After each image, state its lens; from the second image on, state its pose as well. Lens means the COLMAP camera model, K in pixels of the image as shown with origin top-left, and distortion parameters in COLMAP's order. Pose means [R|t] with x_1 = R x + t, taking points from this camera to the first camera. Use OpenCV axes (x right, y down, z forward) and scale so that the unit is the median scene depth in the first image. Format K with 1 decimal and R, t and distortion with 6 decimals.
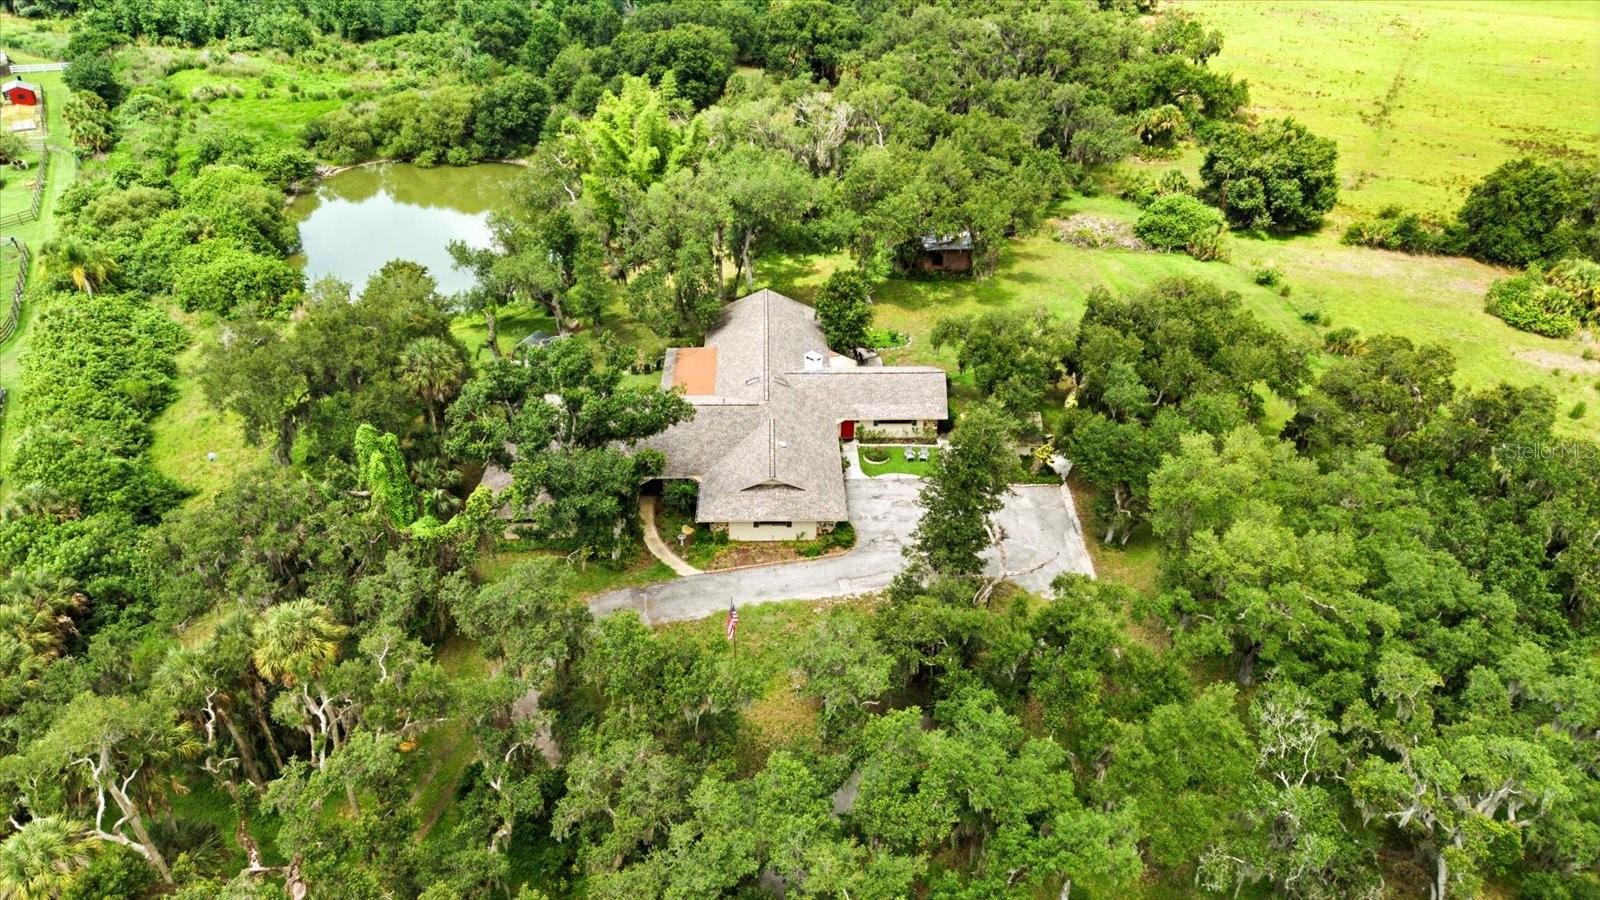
lens RADIAL K [[1103.5, 0, 800.0], [0, 1103.5, 450.0], [0, 0, 1]] dist [-0.012468, -0.000264]
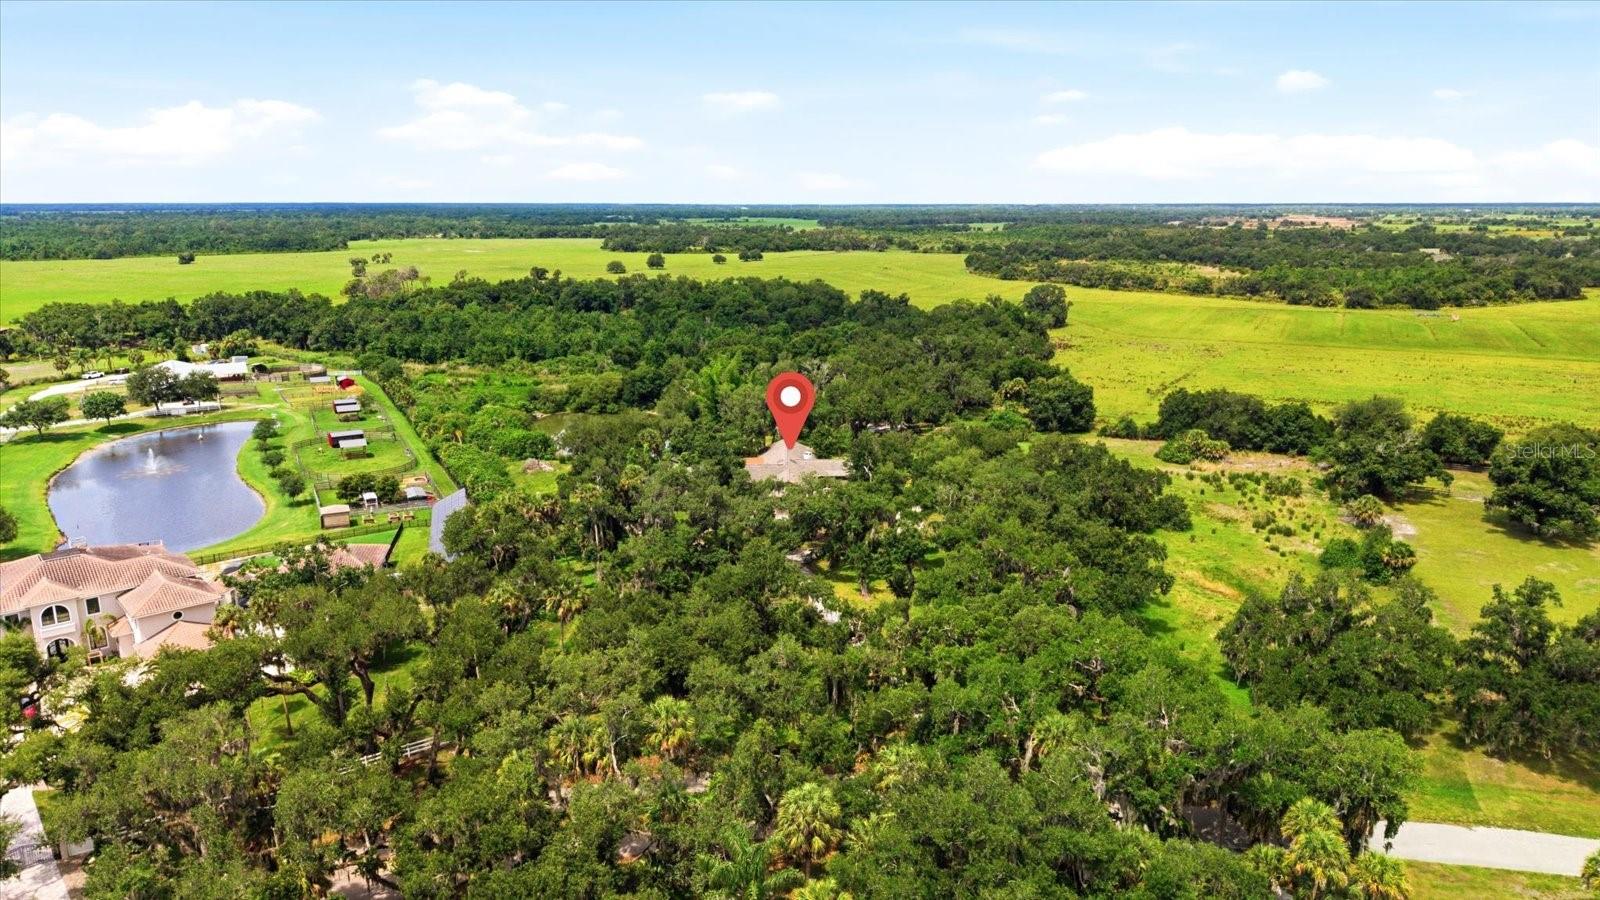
lens RADIAL K [[1228.1, 0, 800.0], [0, 1228.1, 450.0], [0, 0, 1]] dist [-0.002310, -0.006843]
pose [[0.999722, -0.004747, -0.023076, 0.031875], [-0.003227, 0.942674, -0.333699, 0.446221], [0.023337, 0.333681, 0.942397, -0.811155]]
